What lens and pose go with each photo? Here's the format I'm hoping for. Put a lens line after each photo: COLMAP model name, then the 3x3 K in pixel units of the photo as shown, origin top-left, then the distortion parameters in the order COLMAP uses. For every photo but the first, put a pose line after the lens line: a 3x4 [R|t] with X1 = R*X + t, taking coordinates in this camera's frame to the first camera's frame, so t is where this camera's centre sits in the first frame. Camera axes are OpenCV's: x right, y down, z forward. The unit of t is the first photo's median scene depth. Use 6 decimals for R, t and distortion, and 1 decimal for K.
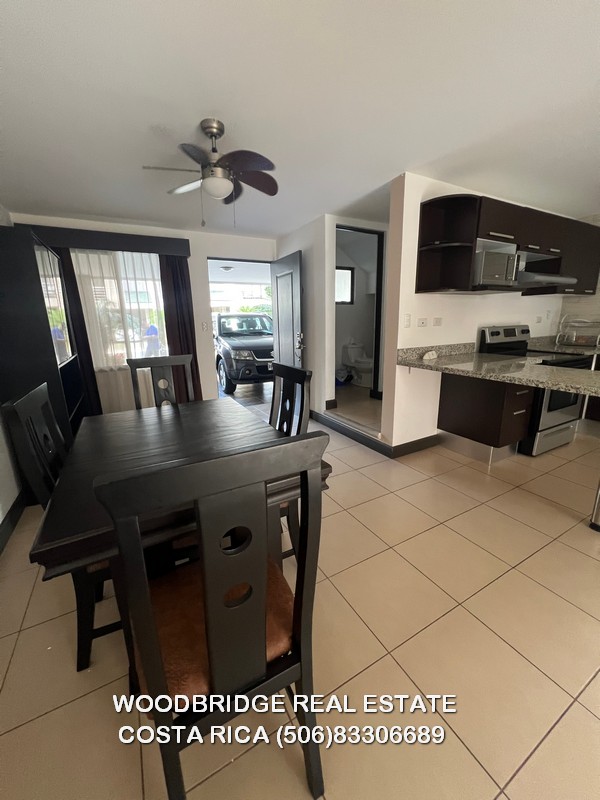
lens RADIAL K [[321.6, 0, 301.8], [0, 321.6, 399.8], [0, 0, 1]] dist [-0.000901, -0.000013]
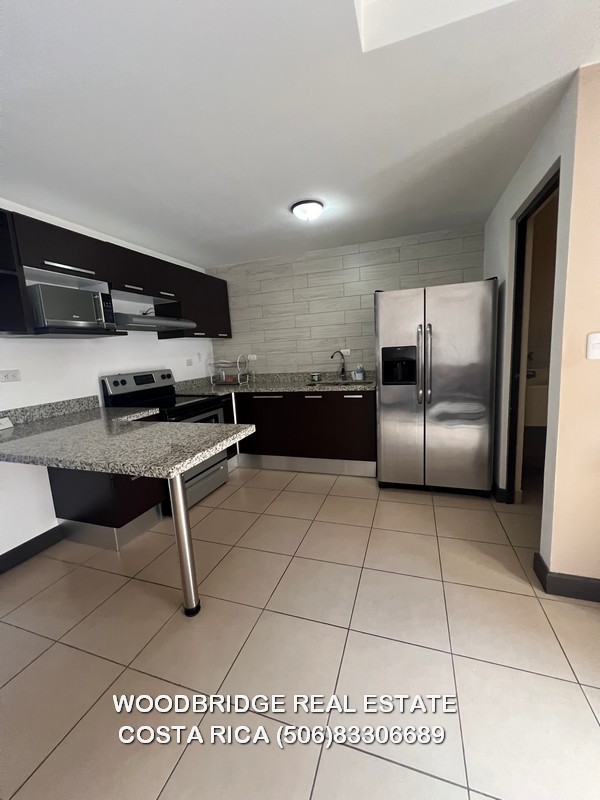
lens RADIAL K [[321.6, 0, 298.3], [0, 321.6, 399.5], [0, 0, 1]] dist [-0.000901, -0.000013]
pose [[0.747477, -0.125293, 0.652365, 0.388614], [0.203961, 0.977903, -0.045882, -0.027174], [-0.632201, 0.167353, 0.756515, 0.063675]]
